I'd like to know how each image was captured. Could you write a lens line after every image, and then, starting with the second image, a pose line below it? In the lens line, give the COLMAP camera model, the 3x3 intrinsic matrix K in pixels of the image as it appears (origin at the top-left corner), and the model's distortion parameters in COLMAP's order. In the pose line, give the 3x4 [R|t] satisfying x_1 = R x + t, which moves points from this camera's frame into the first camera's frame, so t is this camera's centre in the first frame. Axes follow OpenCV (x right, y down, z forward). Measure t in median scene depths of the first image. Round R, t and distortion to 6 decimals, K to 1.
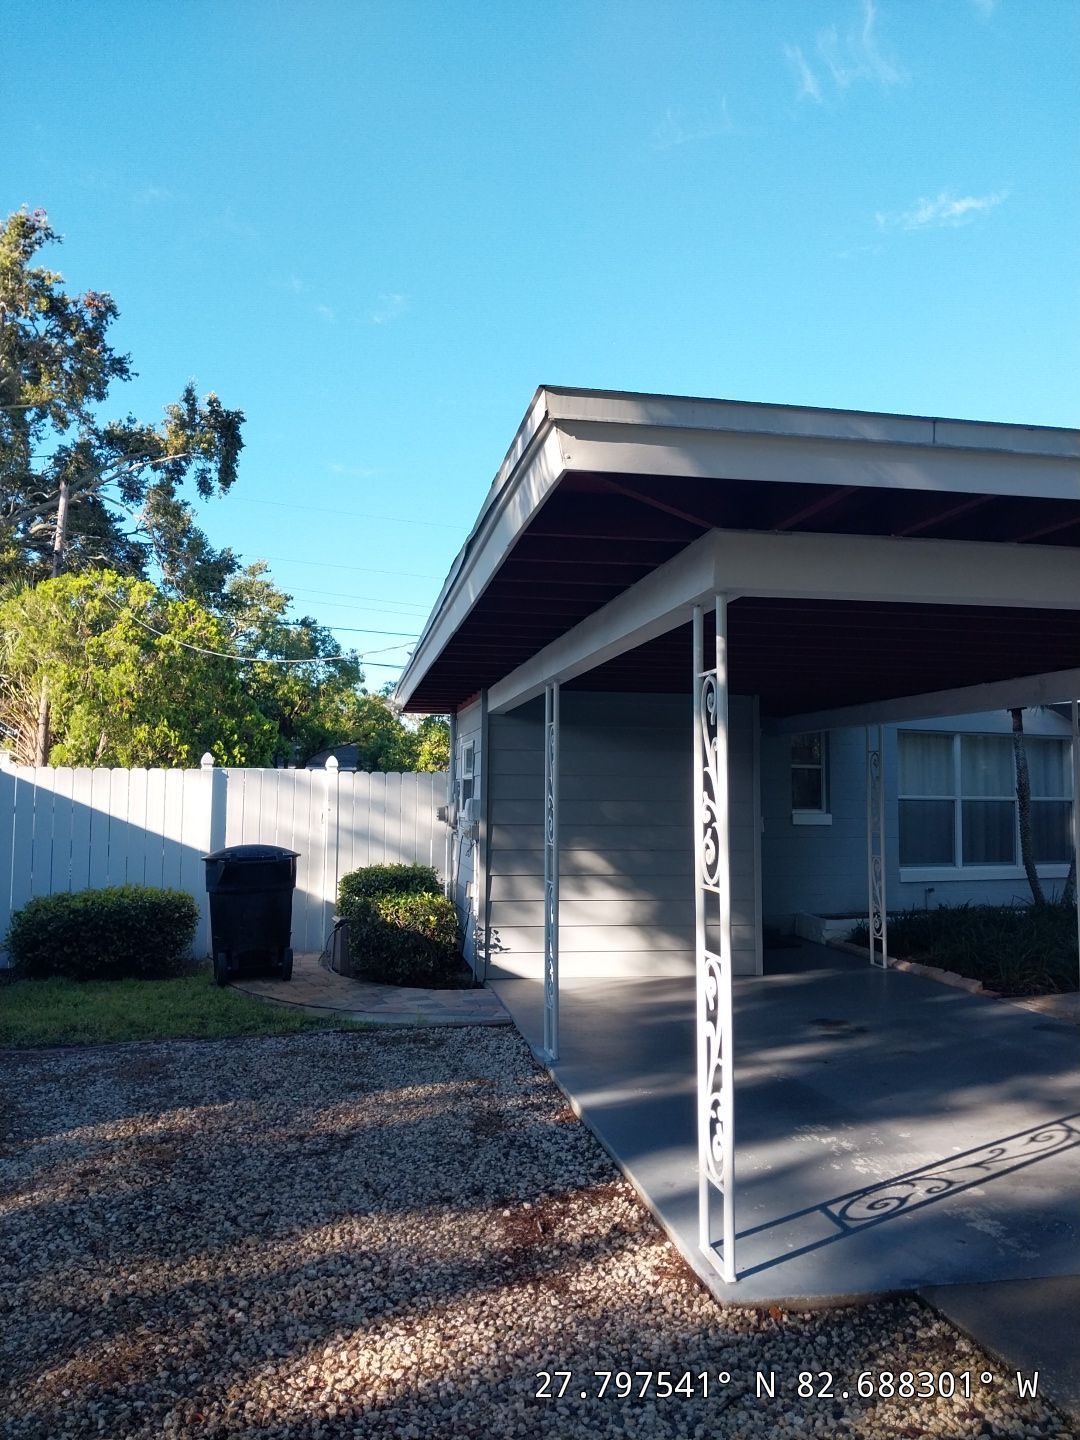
lens RADIAL K [[1131.4, 0, 543.5], [0, 1131.4, 708.5], [0, 0, 1]] dist [0.009888, -0.015295]
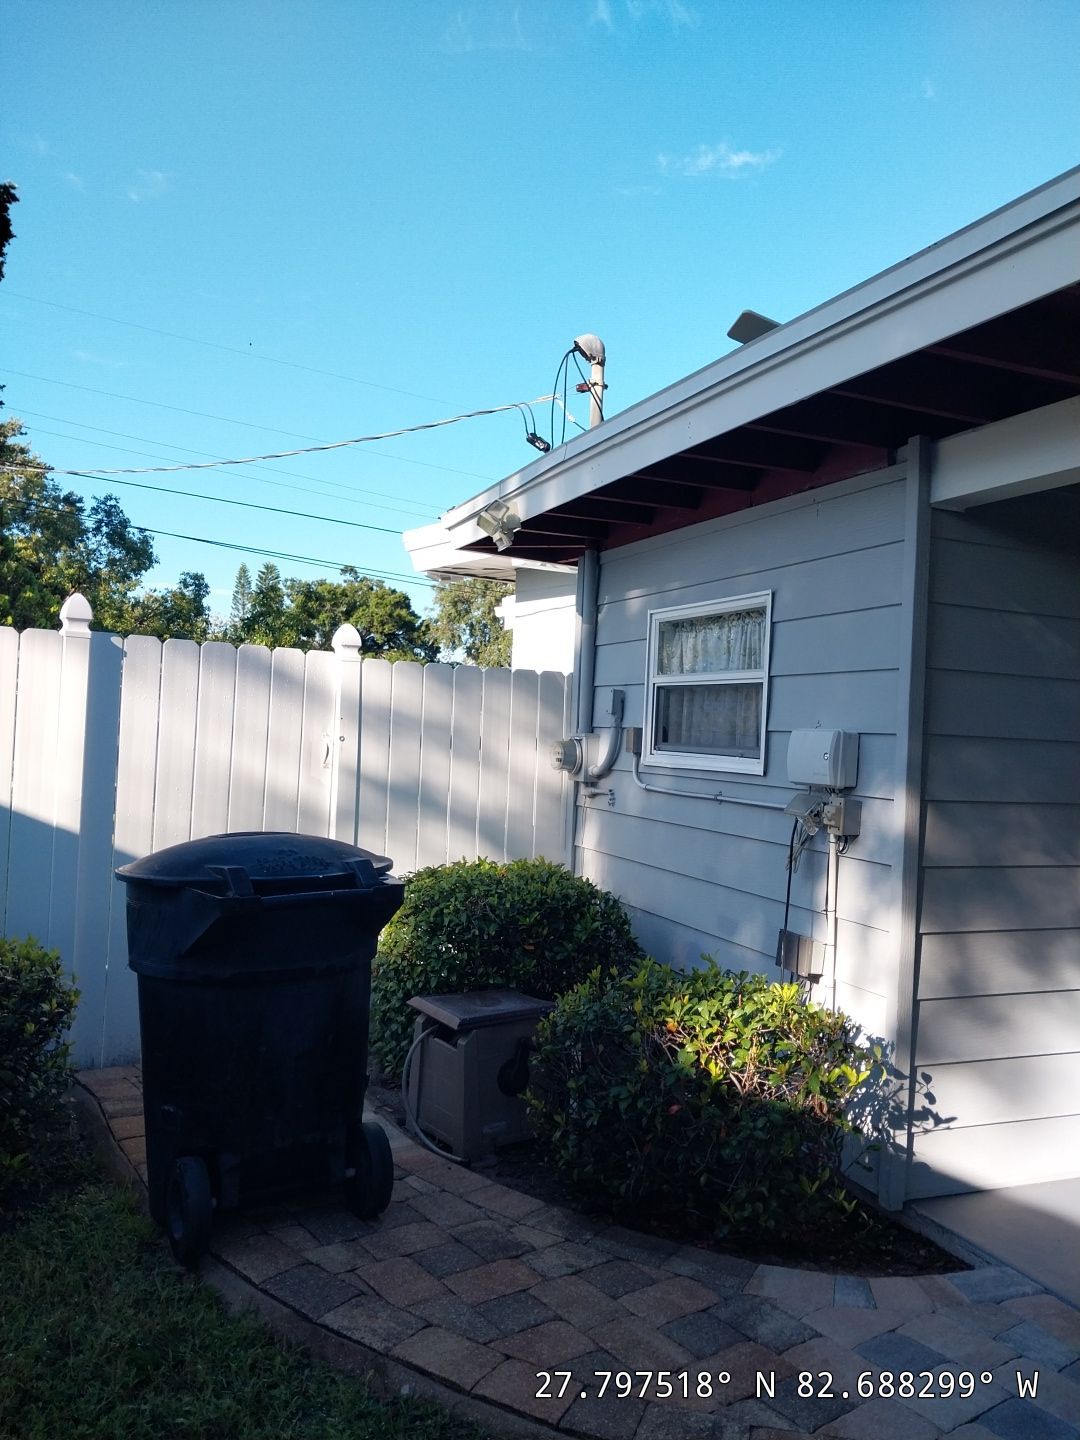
lens RADIAL K [[1131.4, 0, 537.3], [0, 1131.4, 717.7], [0, 0, 1]] dist [0.009888, -0.015295]
pose [[0.977431, 0.041264, 0.207187, -0.207952], [-0.056369, 0.996123, 0.067534, 0.045272], [-0.203597, -0.077689, 0.975968, 0.531464]]
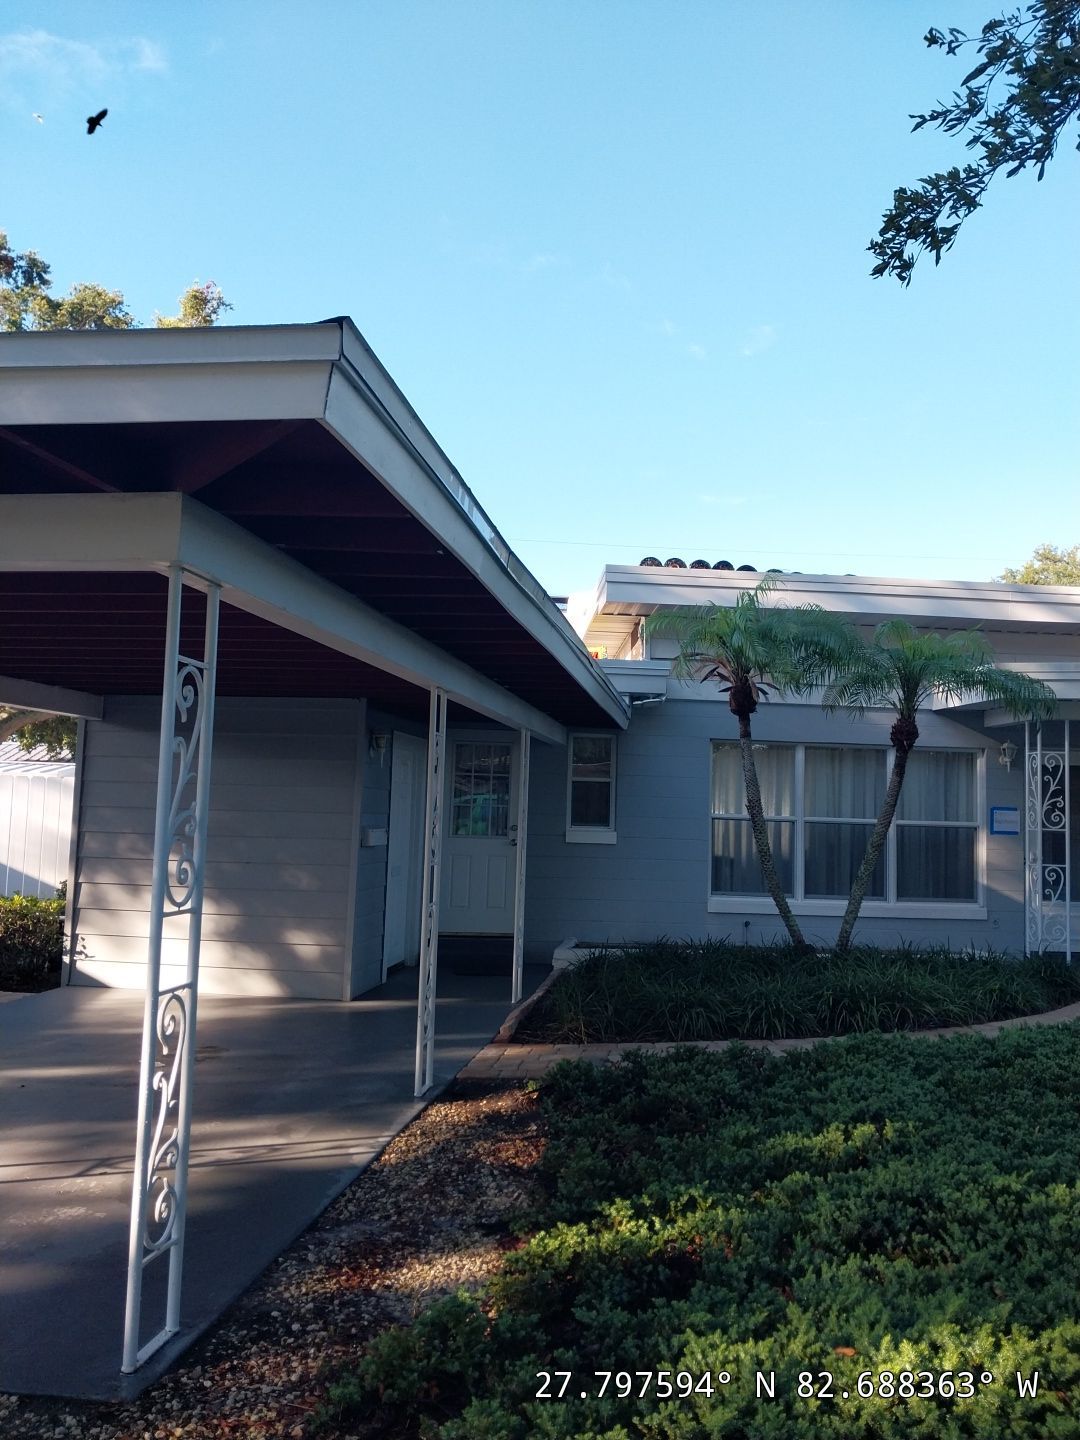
lens RADIAL K [[1131.4, 0, 563.0], [0, 1131.4, 701.8], [0, 0, 1]] dist [0.009888, -0.015295]
pose [[0.949751, -0.015537, -0.312621, 0.542665], [0.006430, 0.999525, -0.030139, 0.017860], [0.312941, 0.026615, 0.949400, 0.146843]]
